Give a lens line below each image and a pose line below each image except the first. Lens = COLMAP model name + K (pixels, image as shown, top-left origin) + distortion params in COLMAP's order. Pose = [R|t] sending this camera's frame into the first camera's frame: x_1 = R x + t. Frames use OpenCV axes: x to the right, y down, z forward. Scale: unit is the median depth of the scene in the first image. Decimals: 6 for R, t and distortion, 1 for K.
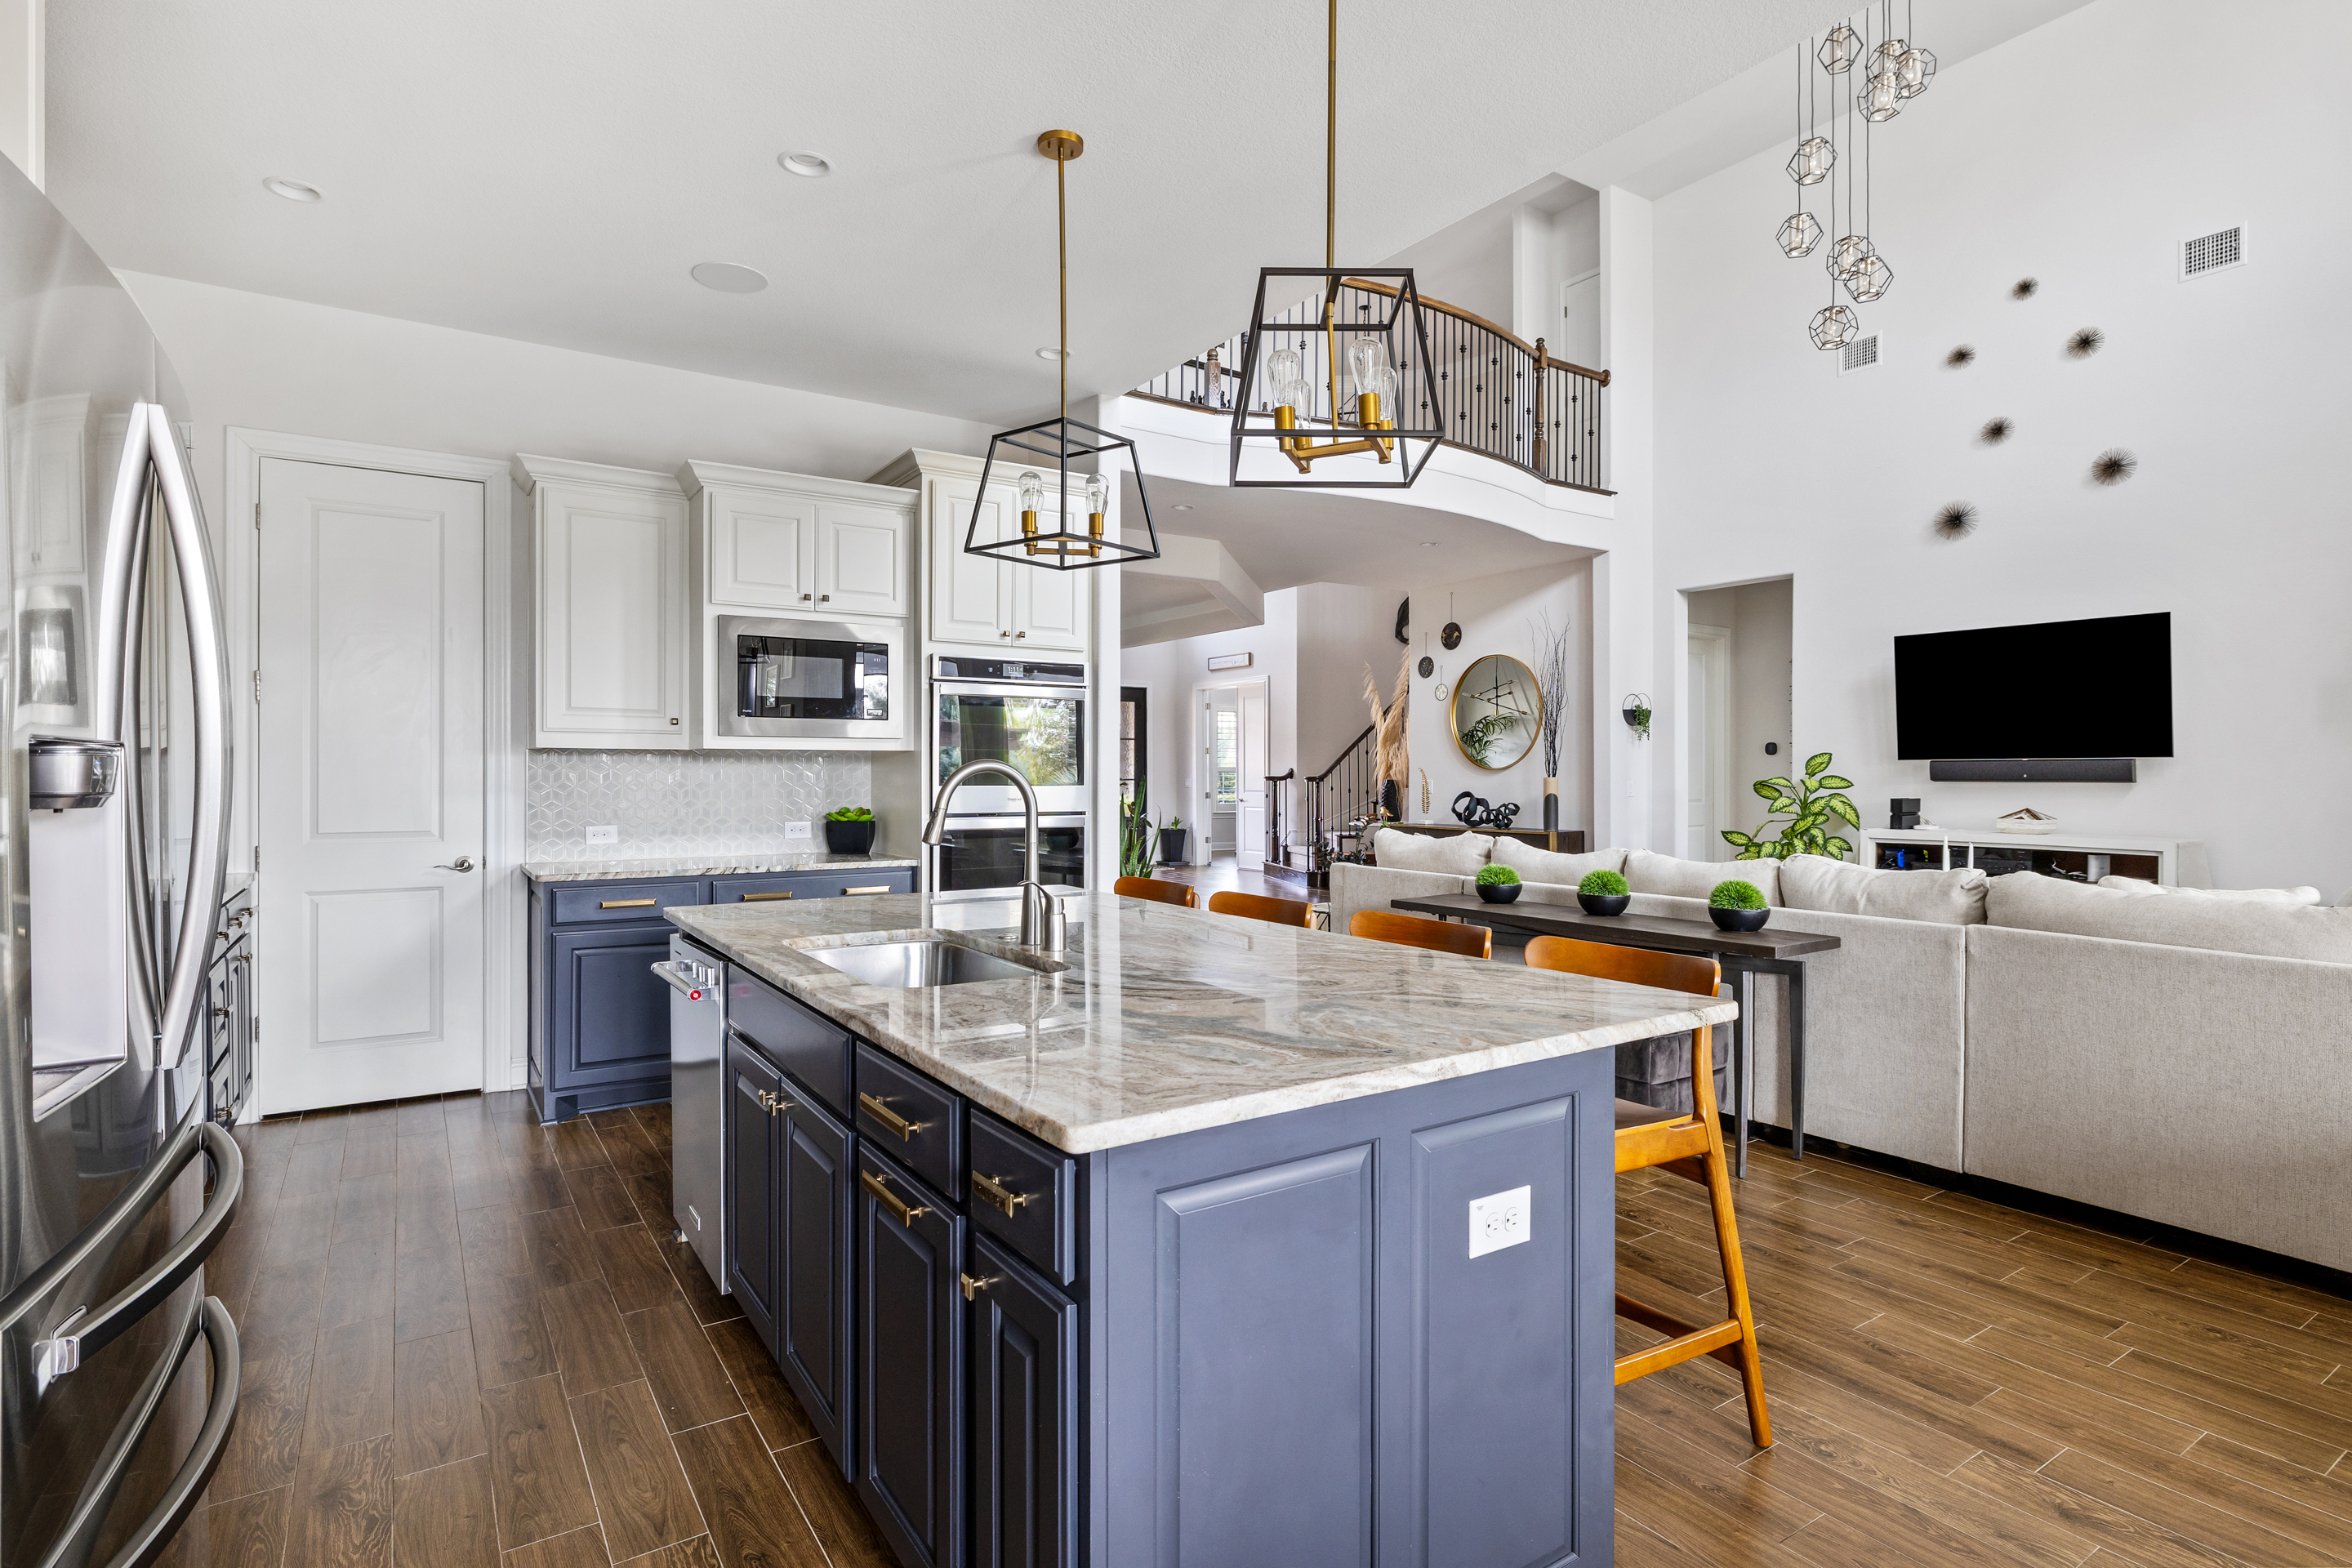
lens RADIAL K [[1178.9, 0, 1178.4], [0, 1178.9, 778.2], [0, 0, 1]] dist [-0.002907, 0.000871]
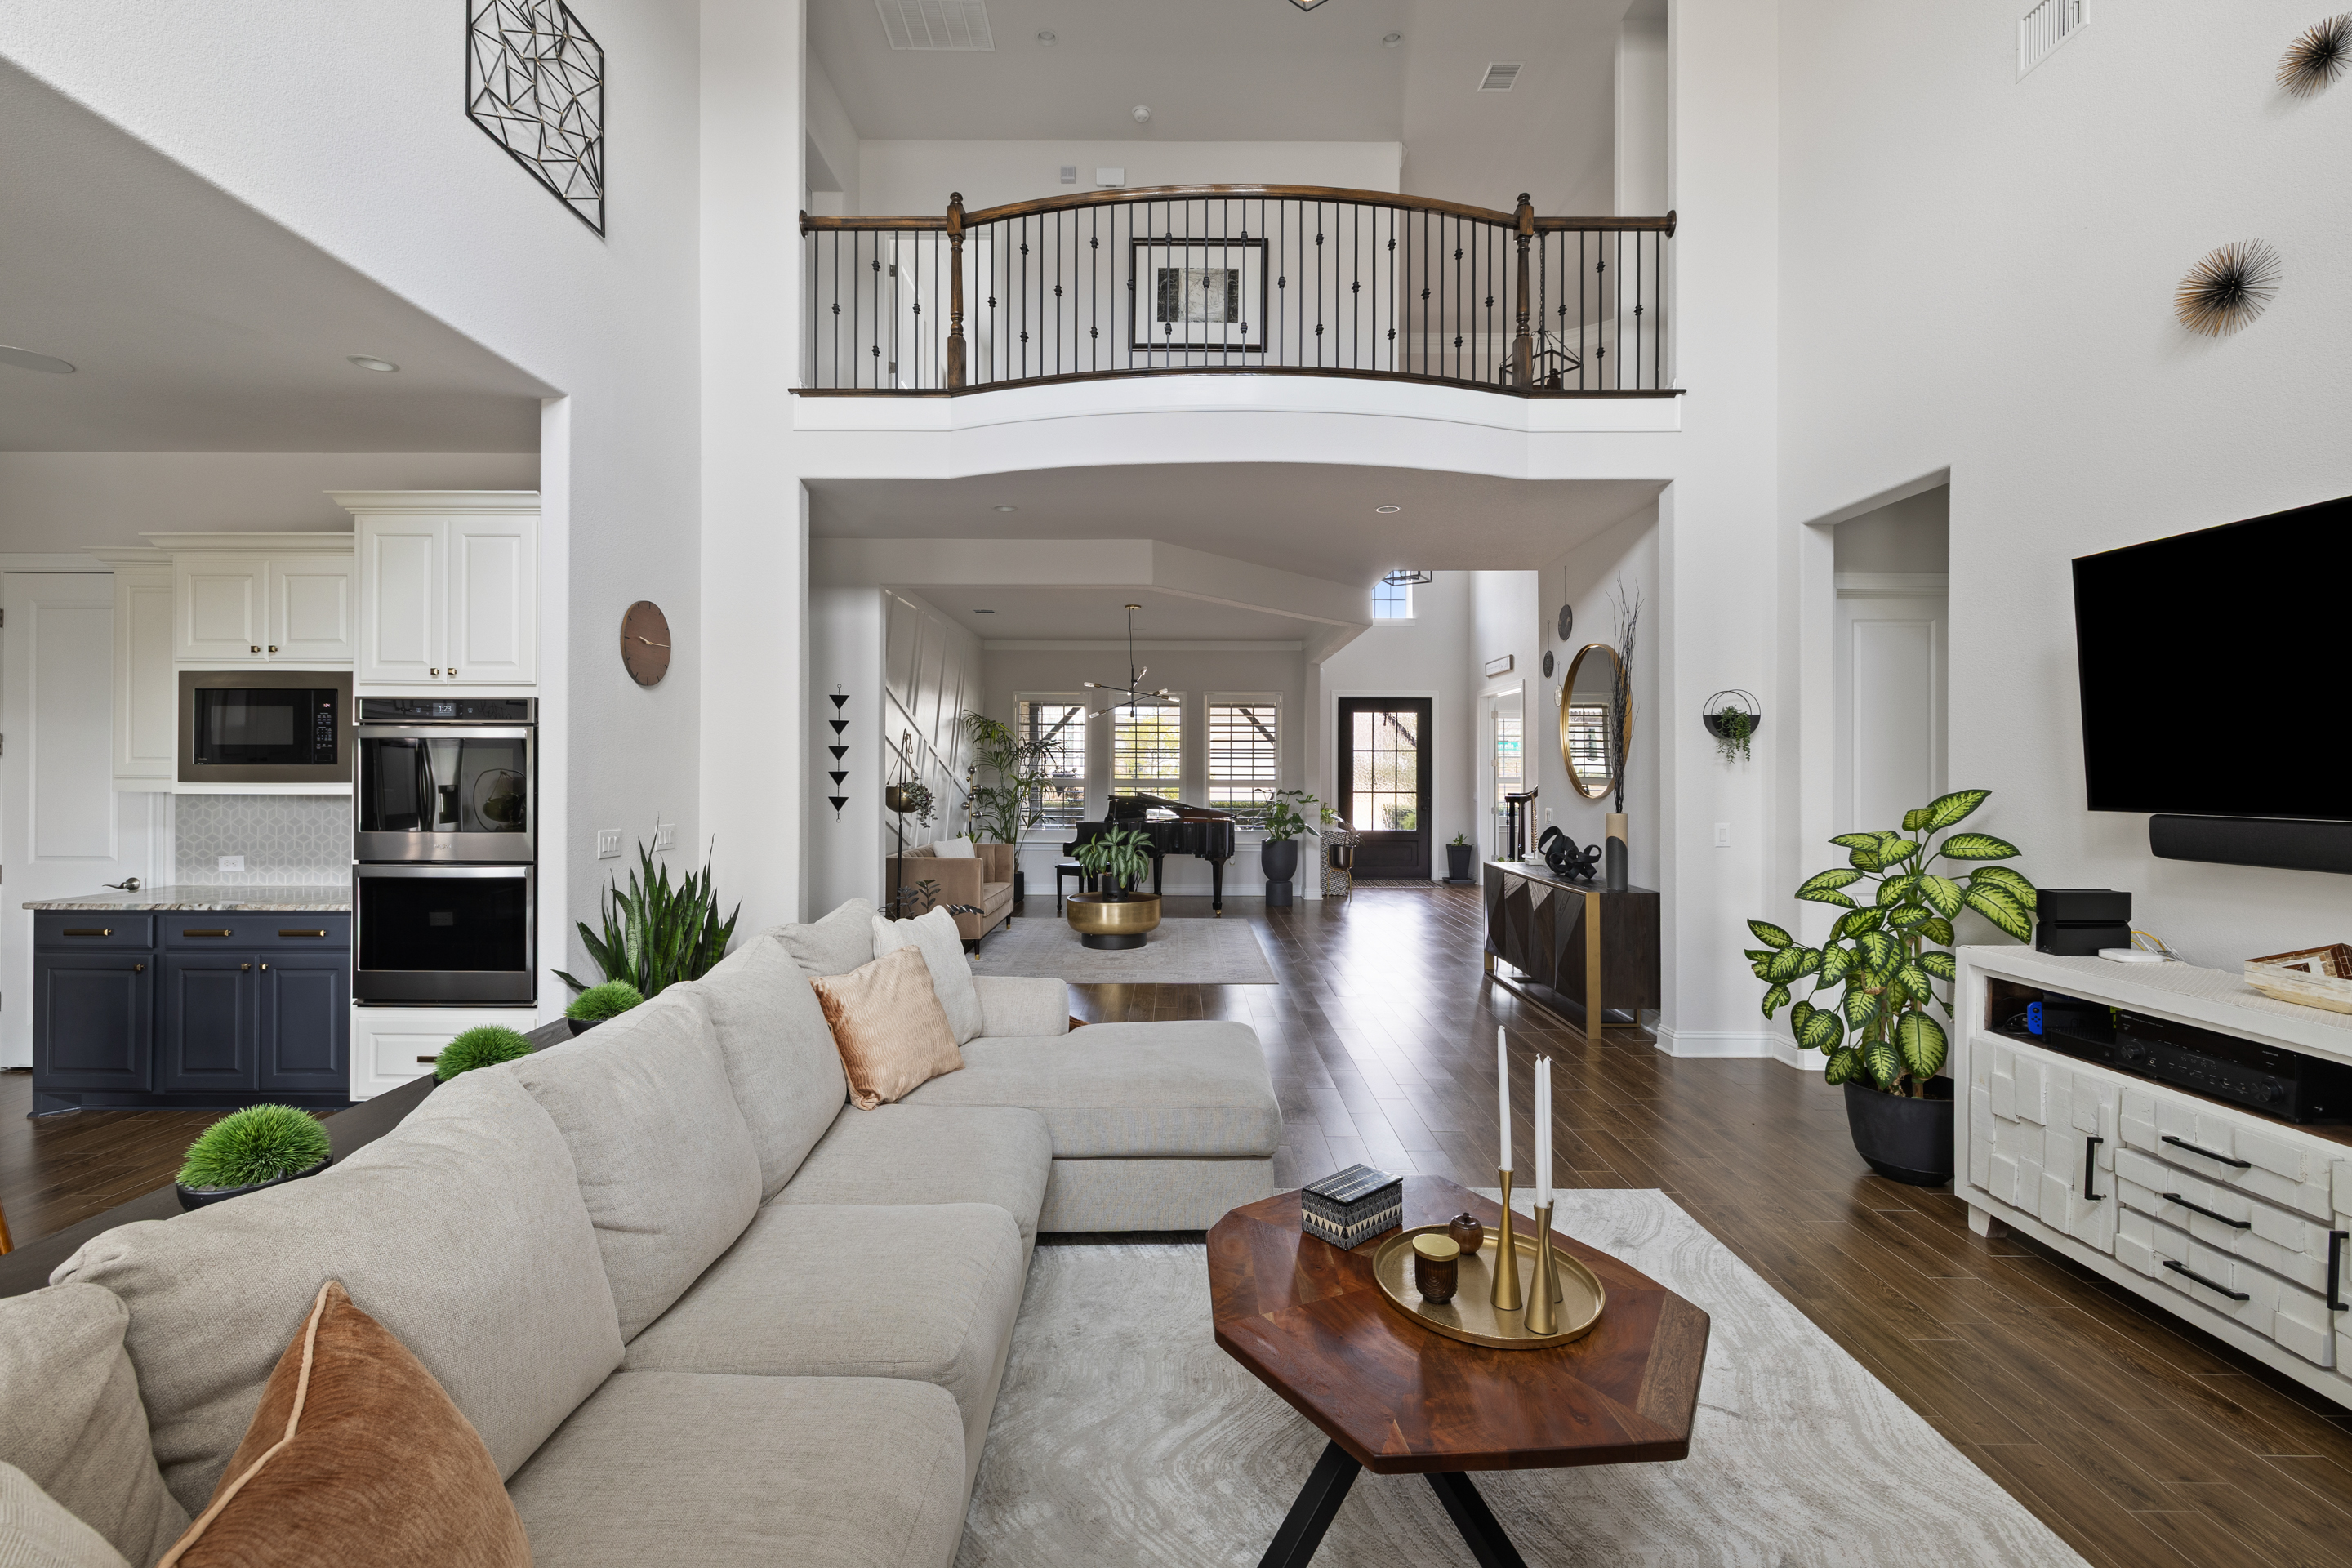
lens RADIAL K [[986.2, 0, 1176.0], [0, 986.2, 767.3], [0, 0, 1]] dist [0.004757, -0.000102]
pose [[0.830964, 0.000816, -0.556325, 0.816405], [-0.005081, 0.999968, -0.006124, -0.044976], [0.556302, 0.007915, 0.830942, 0.694936]]
